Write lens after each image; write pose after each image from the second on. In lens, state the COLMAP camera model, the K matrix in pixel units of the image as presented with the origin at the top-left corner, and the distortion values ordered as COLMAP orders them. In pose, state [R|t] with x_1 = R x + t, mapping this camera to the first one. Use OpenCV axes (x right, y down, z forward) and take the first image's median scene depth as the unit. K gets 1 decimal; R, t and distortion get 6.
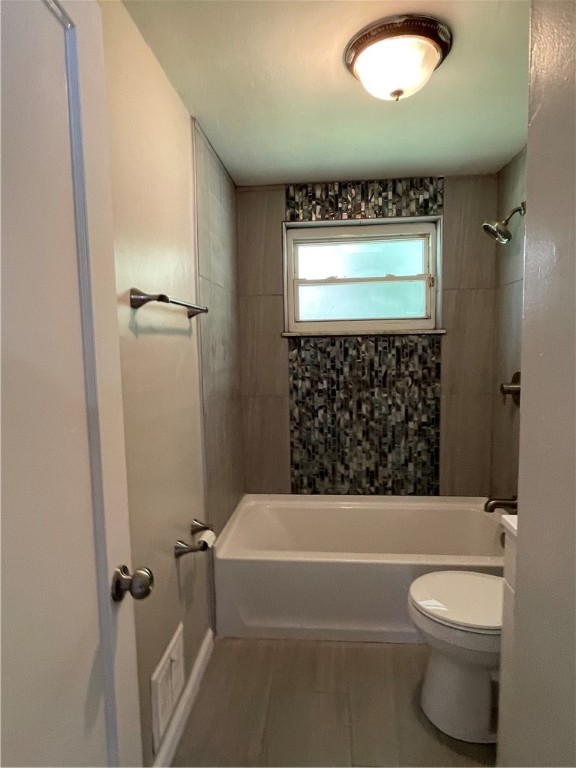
lens RADIAL K [[450.0, 0, 289.4], [0, 450.0, 385.9], [0, 0, 1]] dist [-0.004606, 0.003053]
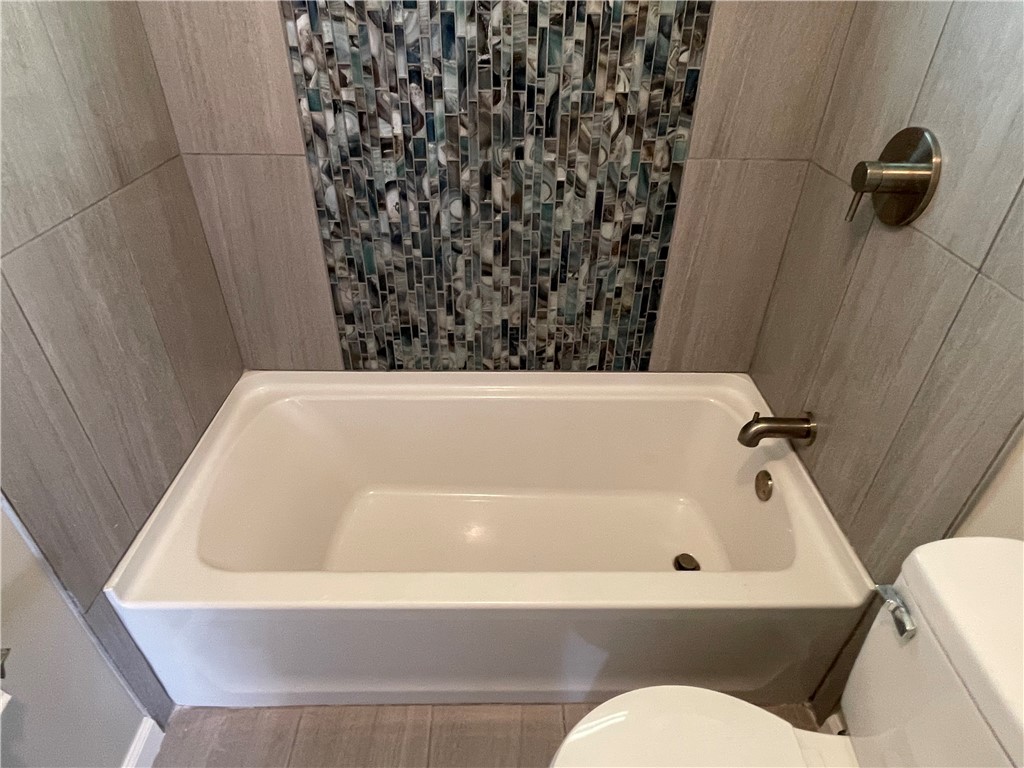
lens RADIAL K [[600.0, 0, 512.1], [0, 600.0, 379.1], [0, 0, 1]] dist [-0.004606, 0.003053]
pose [[0.993960, -0.035200, 0.103940, 0.116289], [-0.022746, 0.860503, 0.508937, -0.078682], [-0.107355, -0.508228, 0.854505, 0.448743]]
